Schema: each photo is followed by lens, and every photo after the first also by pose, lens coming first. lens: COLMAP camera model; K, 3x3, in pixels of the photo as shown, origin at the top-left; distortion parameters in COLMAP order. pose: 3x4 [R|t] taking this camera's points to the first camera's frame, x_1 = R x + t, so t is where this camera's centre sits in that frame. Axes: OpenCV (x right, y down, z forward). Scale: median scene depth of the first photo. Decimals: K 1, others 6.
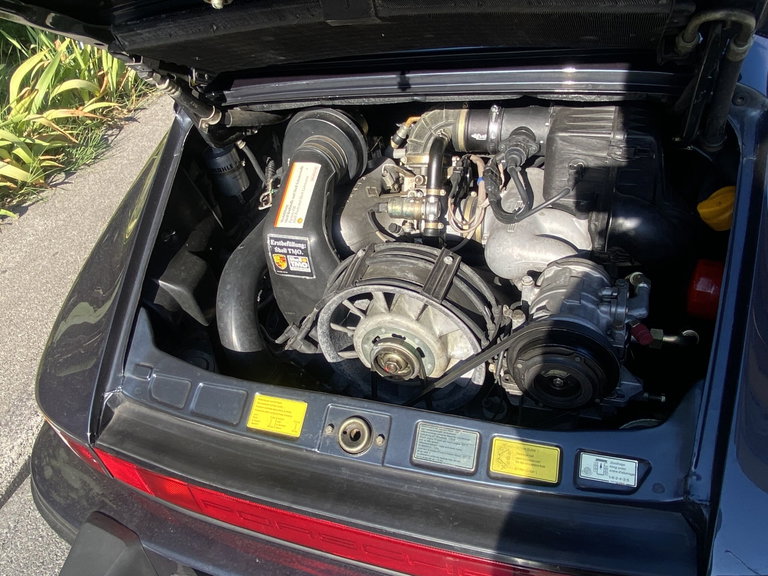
lens RADIAL K [[587.6, 0, 384.0], [0, 587.6, 288.0], [0, 0, 1]] dist [0.092165, -0.133644]
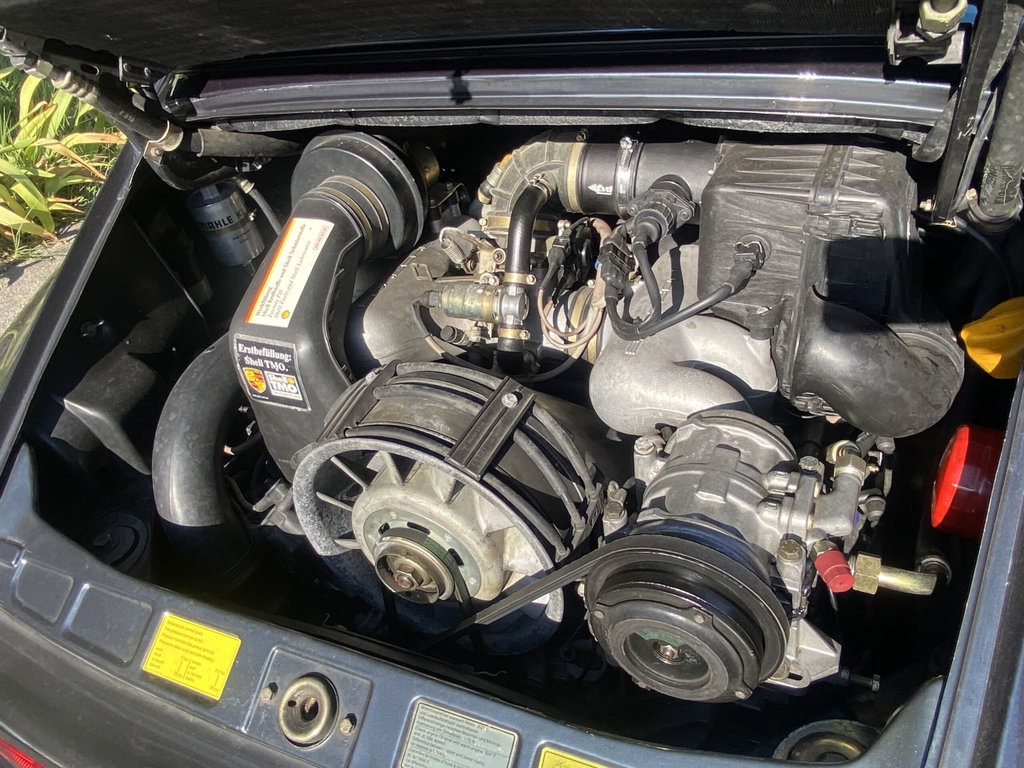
lens RADIAL K [[783.4, 0, 512.0], [0, 783.4, 384.0], [0, 0, 1]] dist [0.092165, -0.133644]
pose [[0.996640, 0.055795, -0.059960, 0.138671], [-0.056369, 0.998379, -0.007917, -0.050681], [0.059421, 0.011270, 0.998169, 0.214114]]
